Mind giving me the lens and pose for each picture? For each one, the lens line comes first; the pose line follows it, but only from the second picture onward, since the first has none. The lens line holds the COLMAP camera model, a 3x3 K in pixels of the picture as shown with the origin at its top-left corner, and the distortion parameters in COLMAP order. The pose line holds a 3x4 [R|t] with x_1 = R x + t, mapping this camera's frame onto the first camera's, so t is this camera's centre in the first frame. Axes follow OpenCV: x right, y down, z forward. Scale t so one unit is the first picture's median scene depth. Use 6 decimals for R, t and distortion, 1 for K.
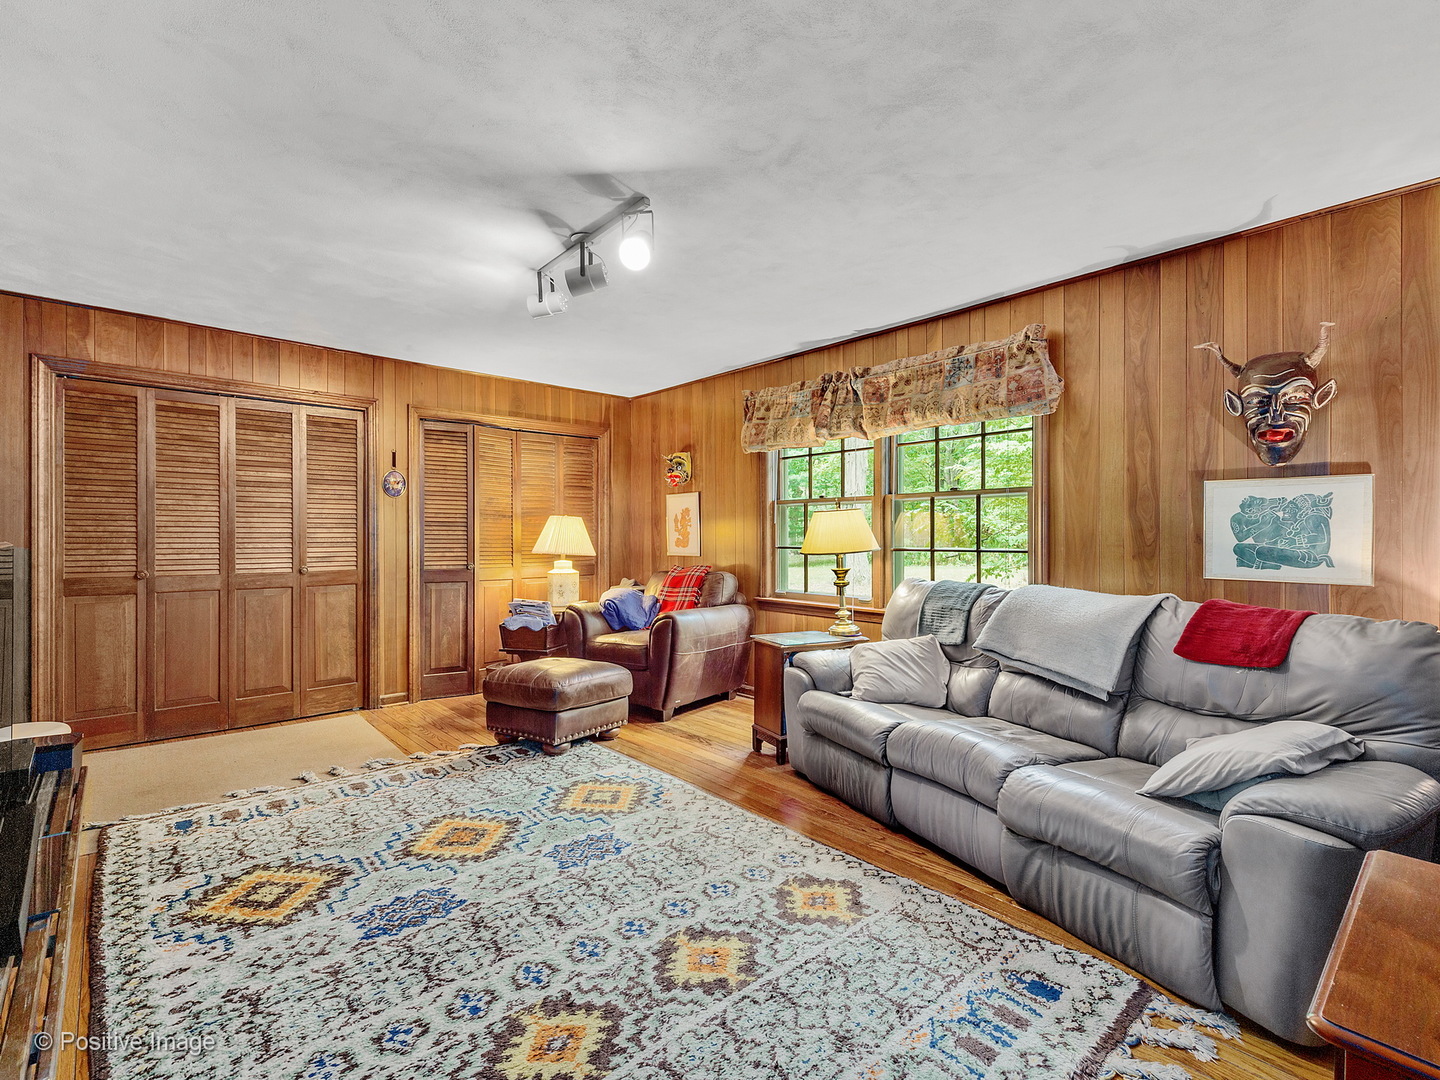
lens RADIAL K [[670.5, 0, 719.0], [0, 670.5, 536.6], [0, 0, 1]] dist [0.016644, -0.000759]
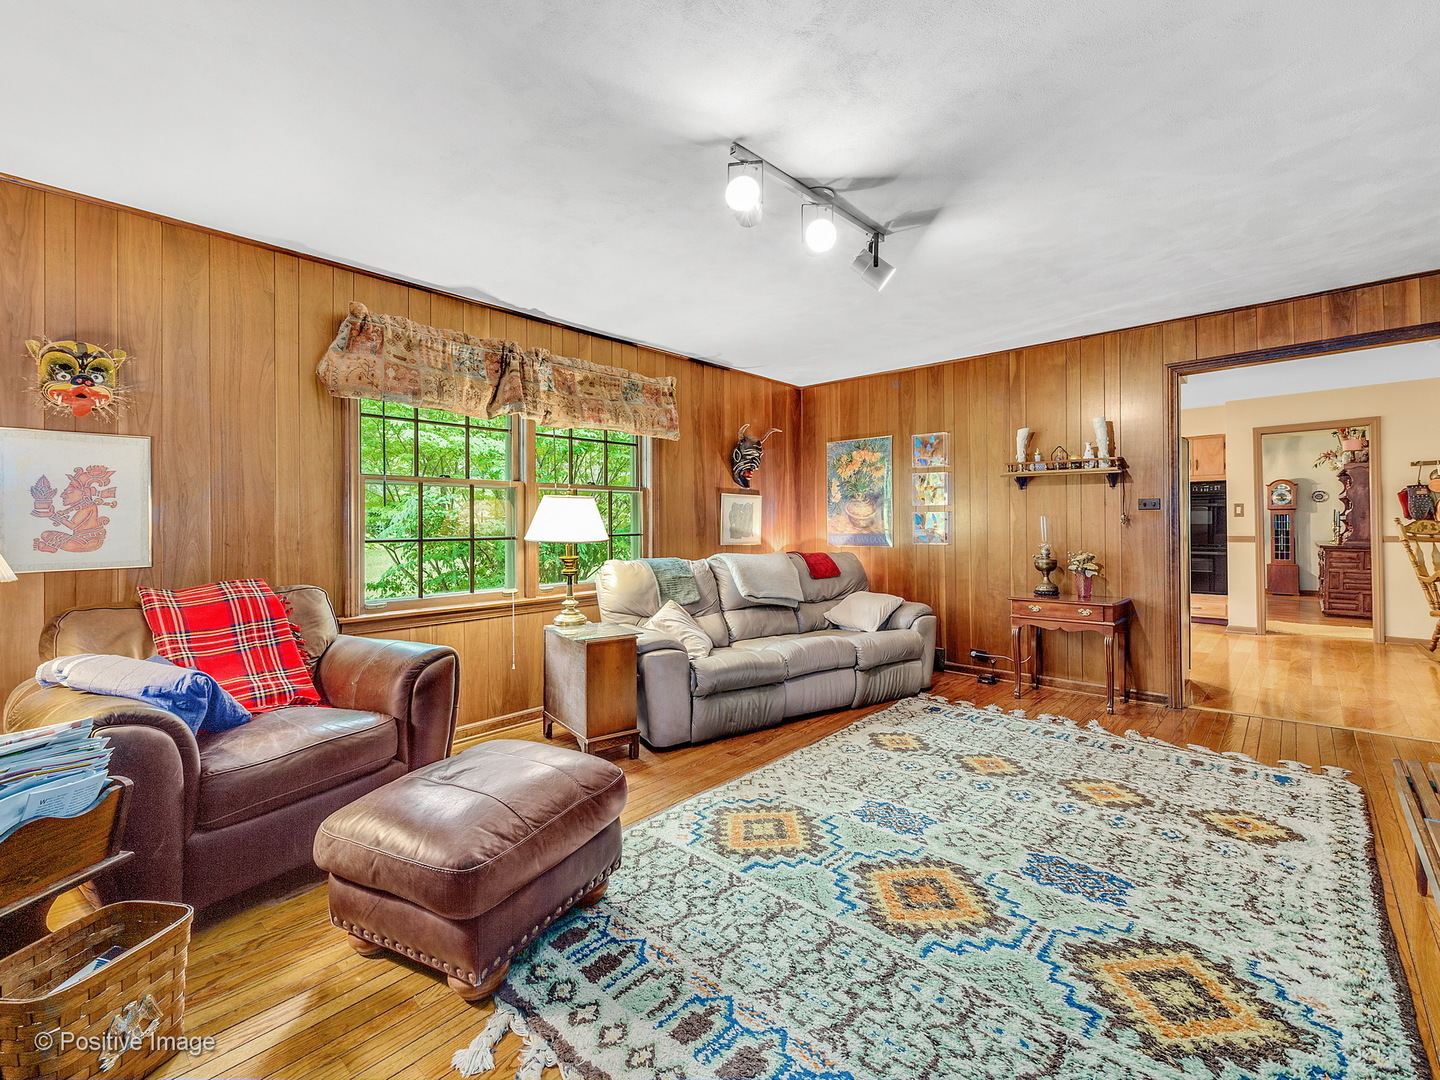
lens RADIAL K [[636.8, 0, 692.0], [0, 636.8, 521.3], [0, 0, 1]] dist [0.014030, -0.003486]
pose [[-0.080849, 0.006403, 0.996706, -1.281150], [0.011385, 0.999920, -0.005500, 0.004974], [-0.996661, 0.010903, -0.080915, 1.522235]]
